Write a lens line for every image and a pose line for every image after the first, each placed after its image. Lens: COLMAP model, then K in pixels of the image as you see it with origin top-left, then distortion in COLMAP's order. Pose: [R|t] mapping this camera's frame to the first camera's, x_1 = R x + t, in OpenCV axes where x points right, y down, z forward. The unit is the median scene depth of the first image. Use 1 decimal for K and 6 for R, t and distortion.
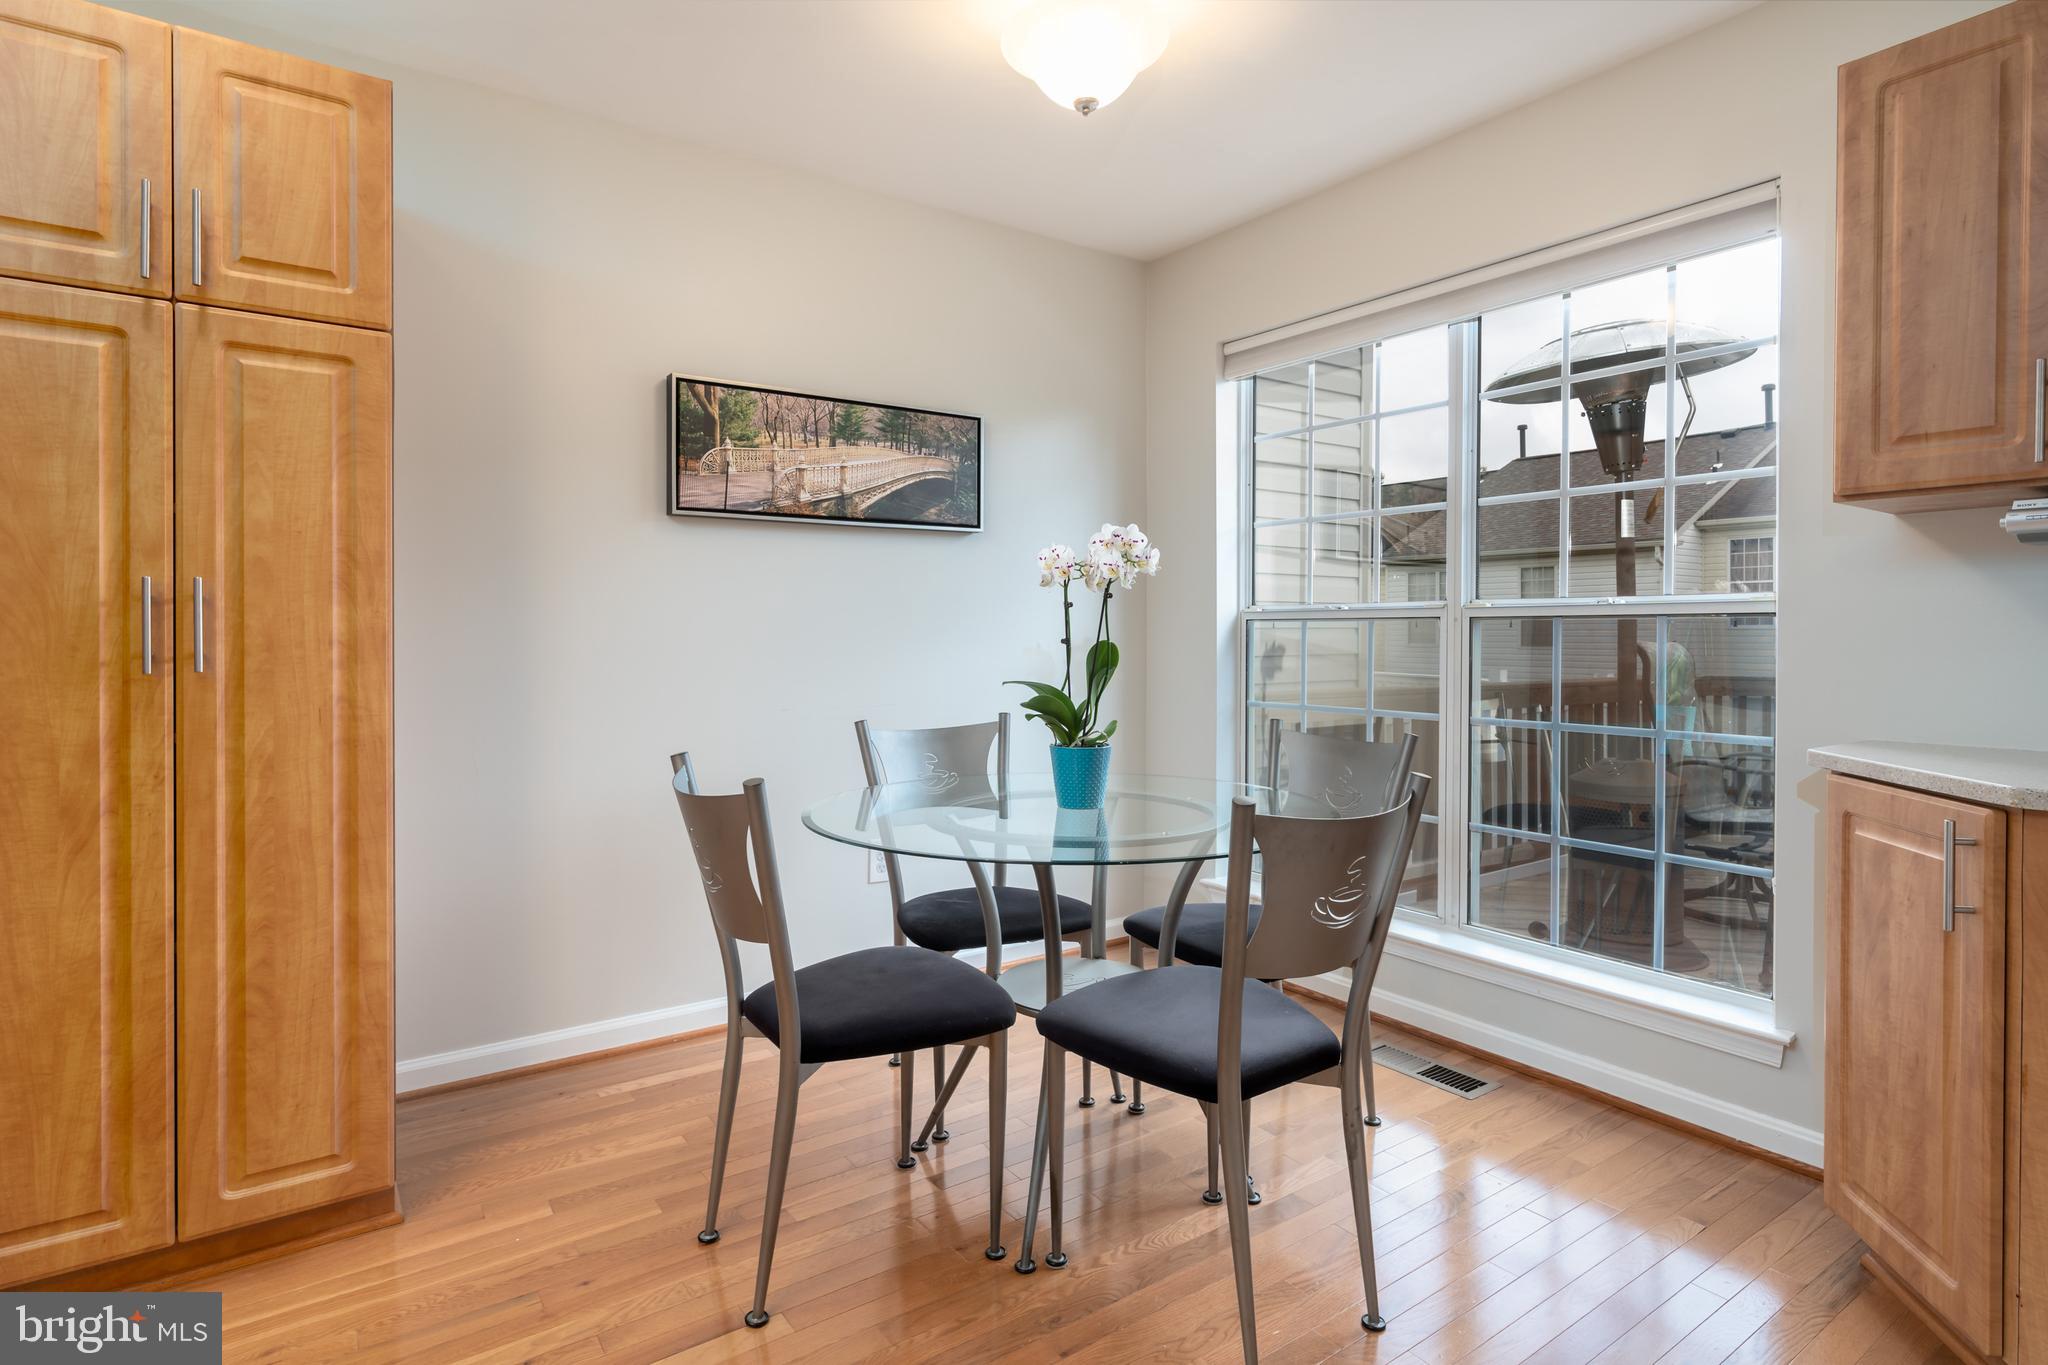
lens RADIAL K [[1038.2, 0, 1027.2], [0, 1038.2, 635.6], [0, 0, 1]] dist [-0.001170, 0.000971]
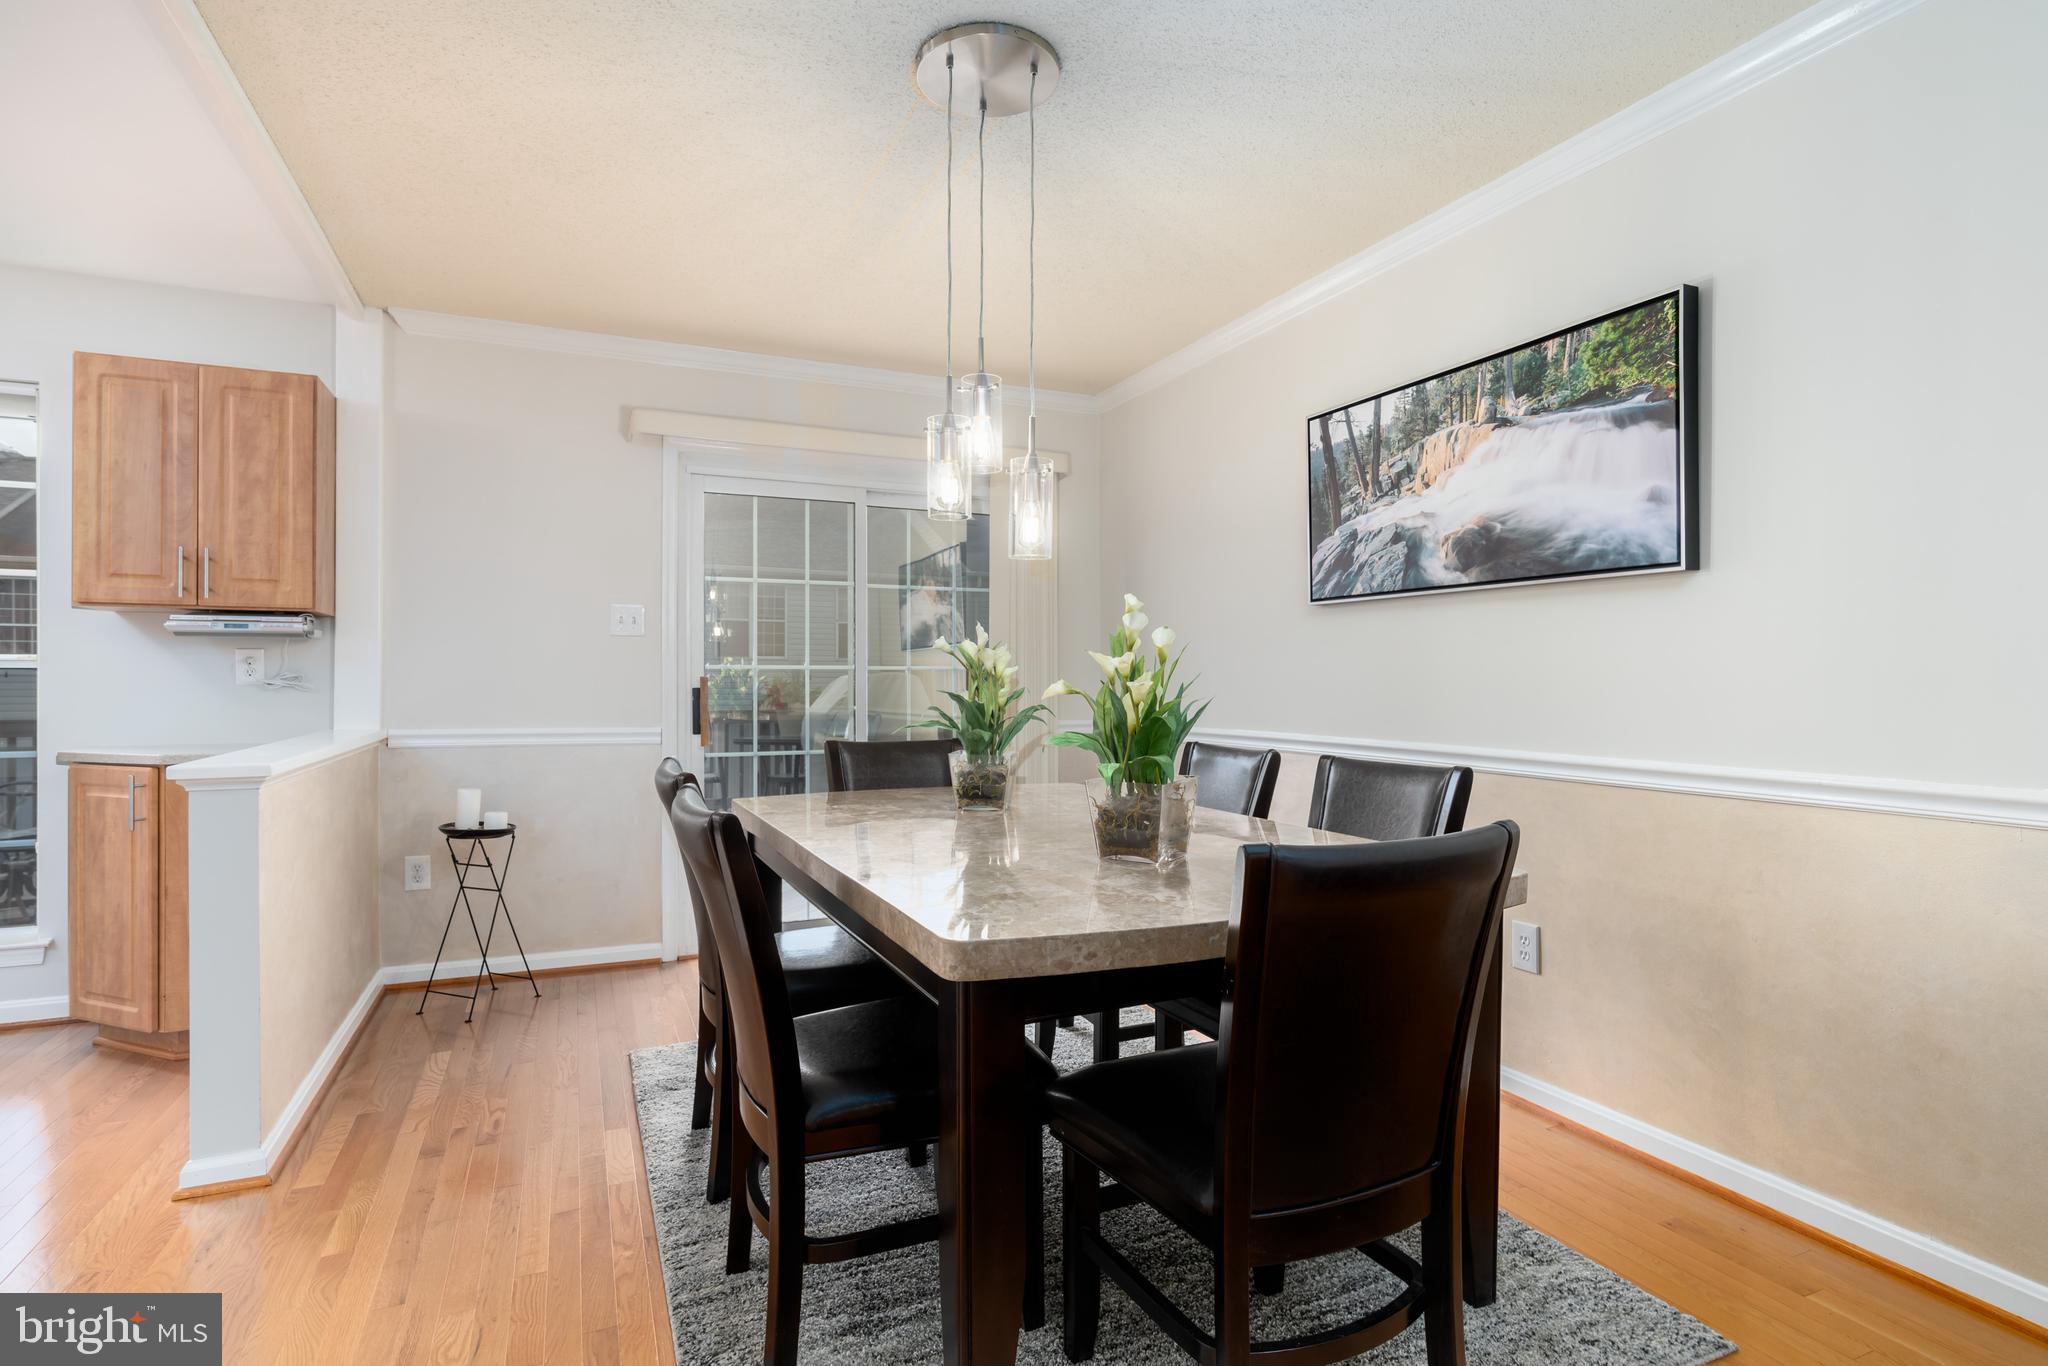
lens RADIAL K [[1038.2, 0, 1025.3], [0, 1038.2, 687.1], [0, 0, 1]] dist [-0.001170, 0.000971]
pose [[0.194819, 0.001653, 0.980838, -0.630368], [0.009083, 0.999953, -0.003490, 0.027438], [-0.980797, 0.009589, 0.194795, -0.924130]]
